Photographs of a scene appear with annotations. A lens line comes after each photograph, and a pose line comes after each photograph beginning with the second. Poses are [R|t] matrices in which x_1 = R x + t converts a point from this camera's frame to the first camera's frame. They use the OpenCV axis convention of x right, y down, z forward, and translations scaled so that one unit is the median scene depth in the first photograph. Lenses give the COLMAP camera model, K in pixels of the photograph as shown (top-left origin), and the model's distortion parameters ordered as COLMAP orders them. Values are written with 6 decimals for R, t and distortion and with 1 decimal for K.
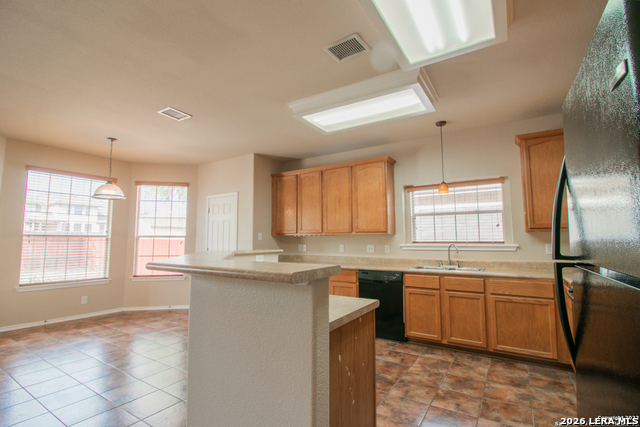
lens RADIAL K [[308.2, 0, 316.5], [0, 308.2, 211.9], [0, 0, 1]] dist [-0.000353, -0.012560]
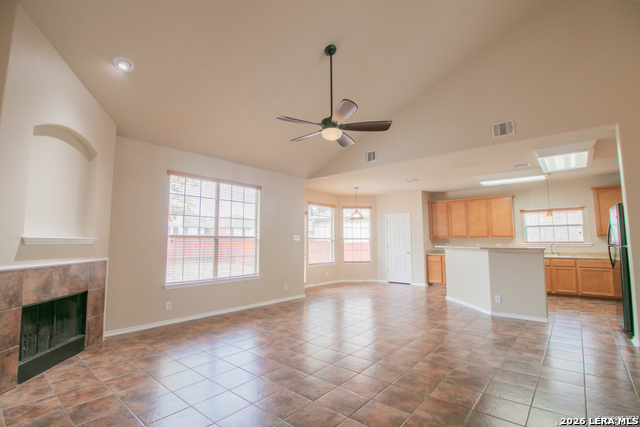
lens RADIAL K [[302.7, 0, 316.2], [0, 302.7, 212.5], [0, 0, 1]] dist [-0.002459, -0.012623]
pose [[0.990752, -0.012102, -0.135148, -0.661934], [0.011735, 0.999925, -0.003516, -0.081926], [0.135180, 0.001897, 0.990819, -0.898547]]
